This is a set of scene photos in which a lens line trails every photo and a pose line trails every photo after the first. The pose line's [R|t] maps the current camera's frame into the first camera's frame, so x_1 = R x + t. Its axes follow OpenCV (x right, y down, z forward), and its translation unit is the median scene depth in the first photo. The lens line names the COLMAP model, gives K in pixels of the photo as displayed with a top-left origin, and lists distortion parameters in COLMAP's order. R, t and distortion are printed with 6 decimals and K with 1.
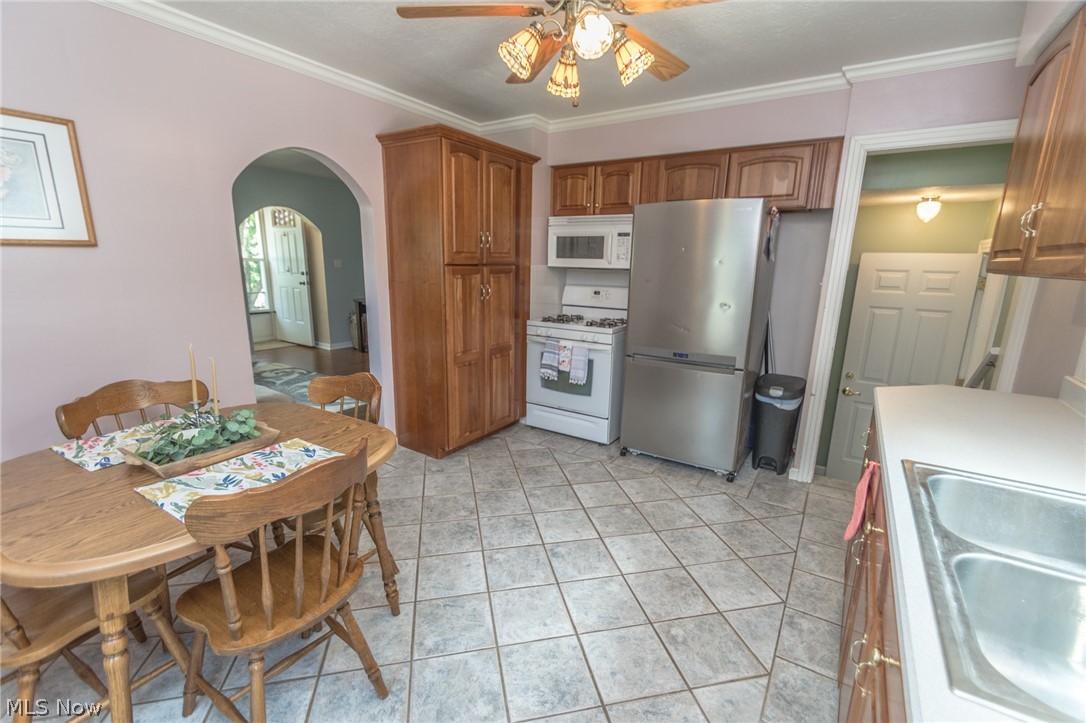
lens RADIAL K [[473.6, 0, 543.6], [0, 473.6, 364.3], [0, 0, 1]] dist [0.000755, 0.000065]
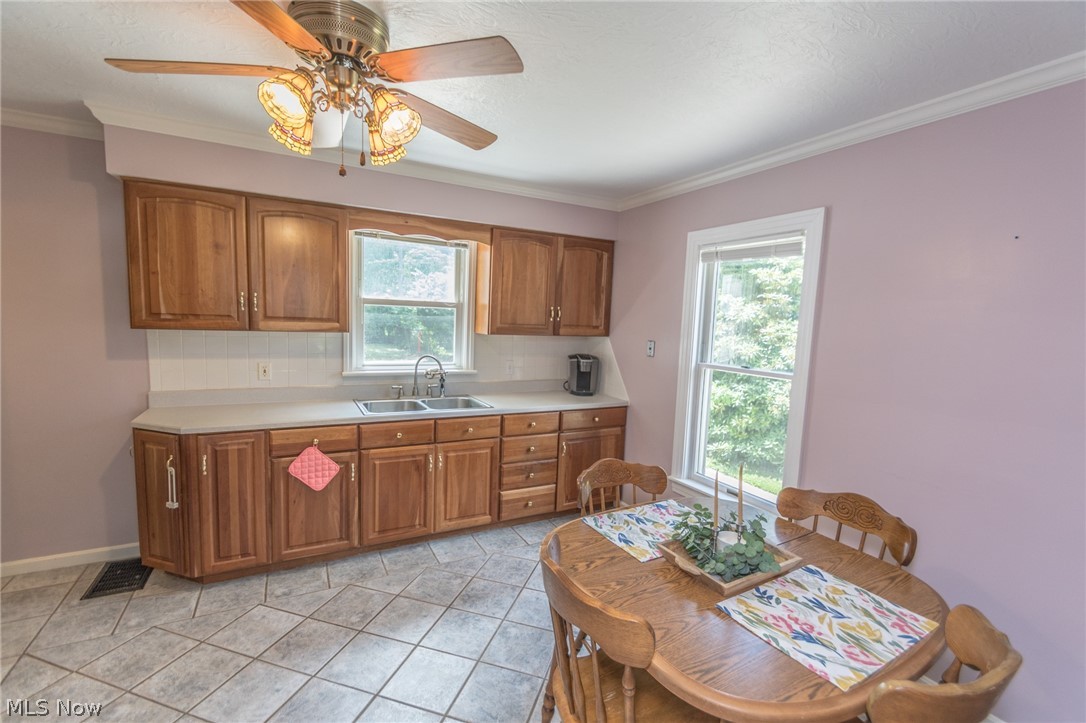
lens RADIAL K [[473.6, 0, 543.3], [0, 473.6, 364.3], [0, 0, 1]] dist [0.000755, 0.000065]
pose [[-0.872830, -0.100907, 0.477479, -0.781462], [0.053620, 0.952639, 0.299339, -0.494288], [-0.485071, 0.286874, -0.826081, 1.797196]]
